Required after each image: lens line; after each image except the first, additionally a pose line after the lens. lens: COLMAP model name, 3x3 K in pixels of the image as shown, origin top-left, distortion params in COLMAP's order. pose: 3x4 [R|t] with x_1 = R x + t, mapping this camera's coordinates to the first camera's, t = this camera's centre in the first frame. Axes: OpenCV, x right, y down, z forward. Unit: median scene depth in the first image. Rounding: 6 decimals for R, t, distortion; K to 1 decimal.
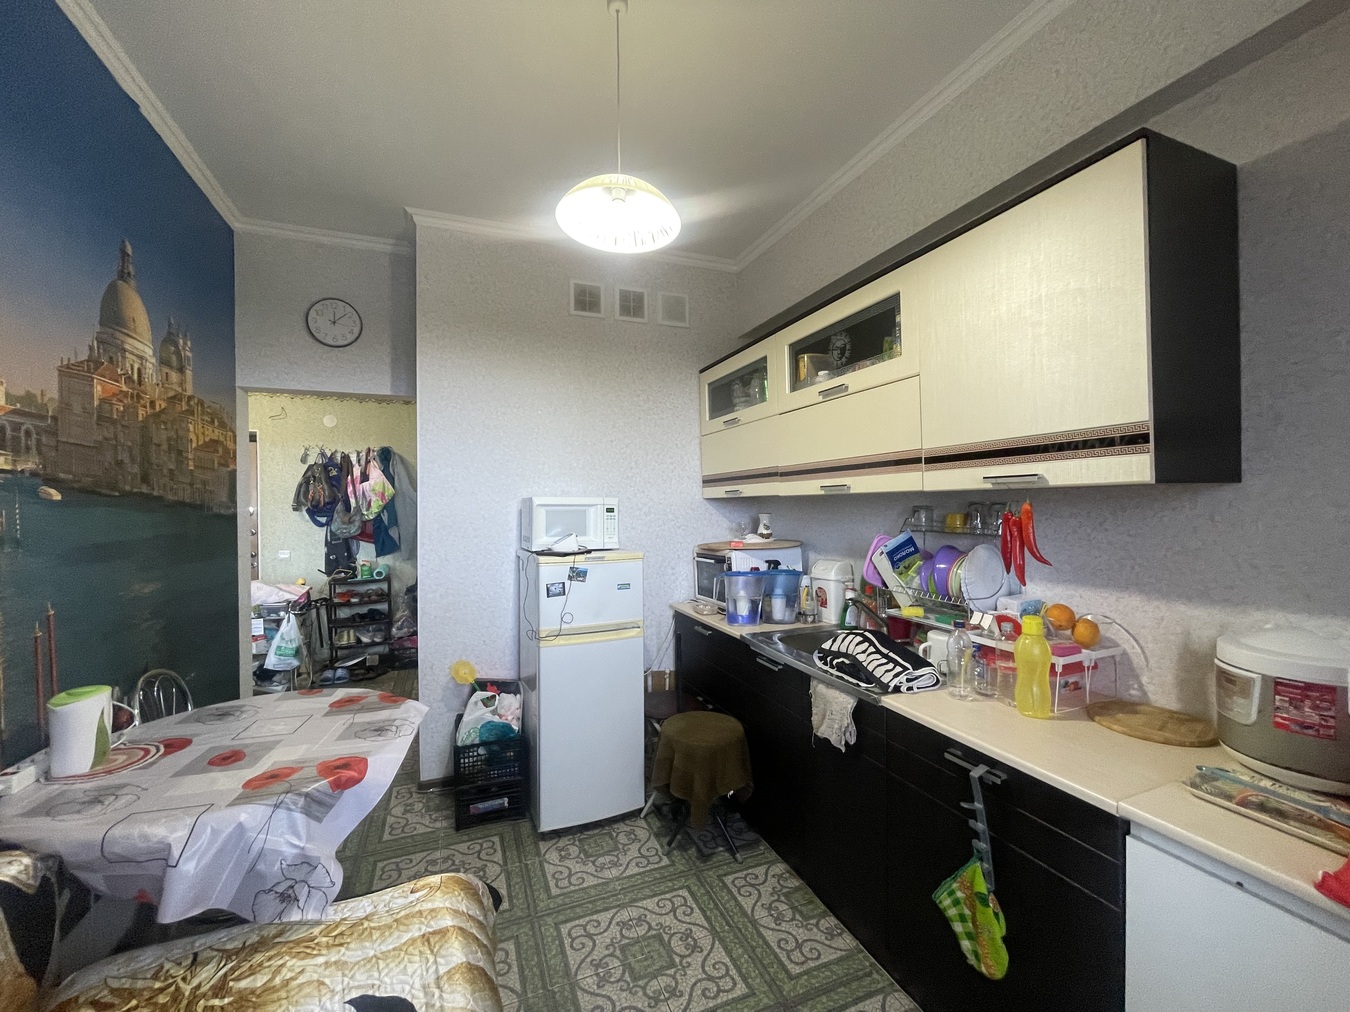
lens RADIAL K [[541.9, 0, 678.3], [0, 541.9, 505.9], [0, 0, 1]] dist [0.001463, 0.000300]
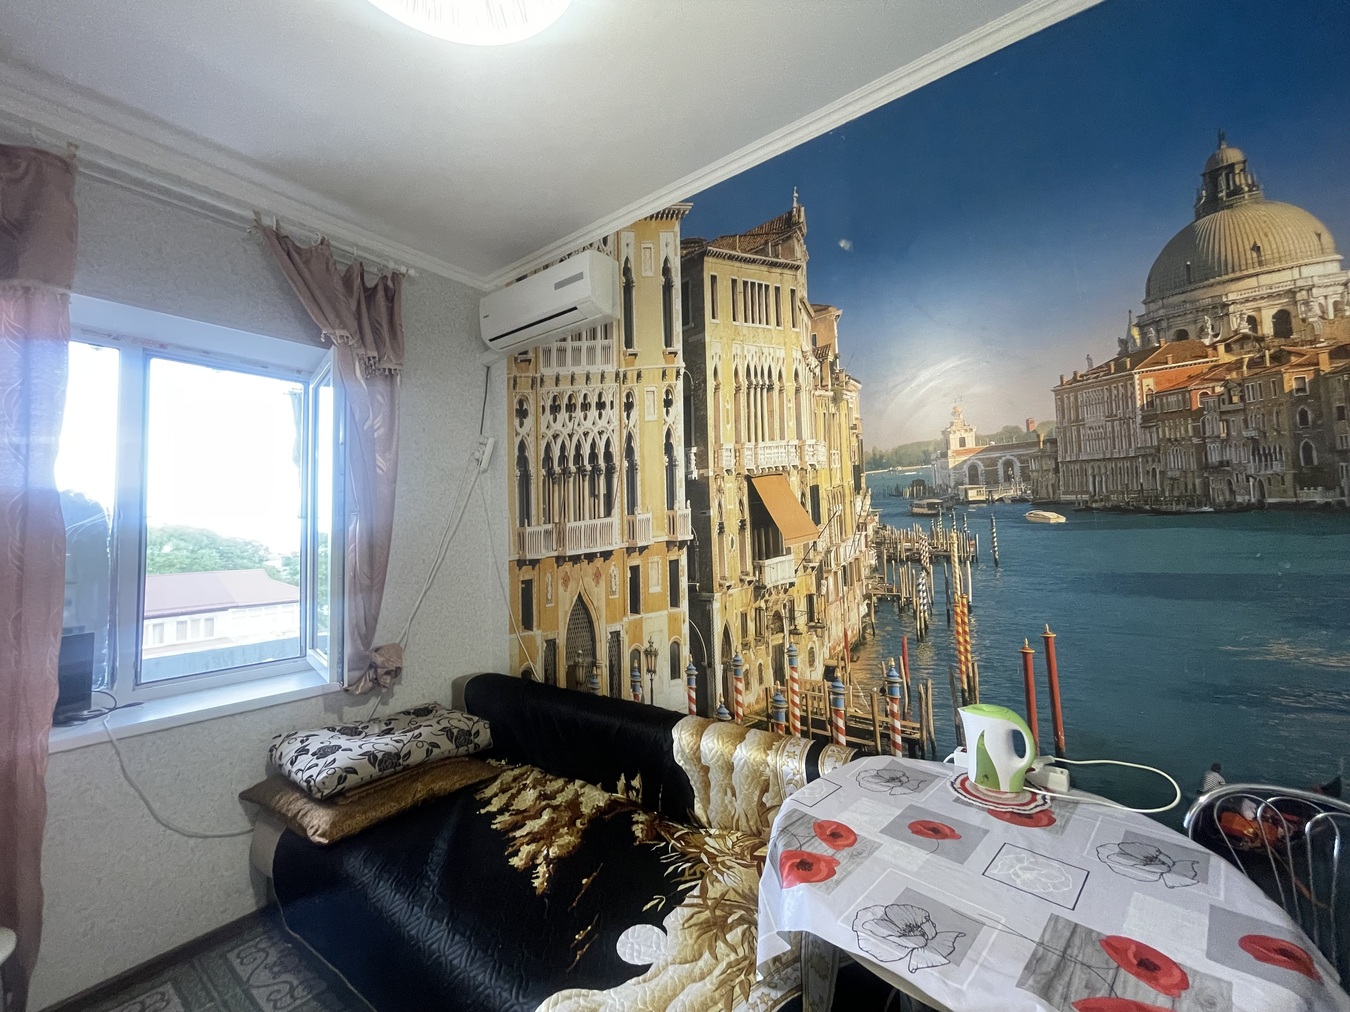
lens RADIAL K [[541.9, 0, 674.9], [0, 541.9, 506.8], [0, 0, 1]] dist [0.001463, 0.000300]
pose [[-0.859377, 0.010850, -0.511228, -0.062278], [0.035440, 0.998635, -0.038380, -0.038211], [0.510113, -0.051101, -0.858588, 2.117764]]
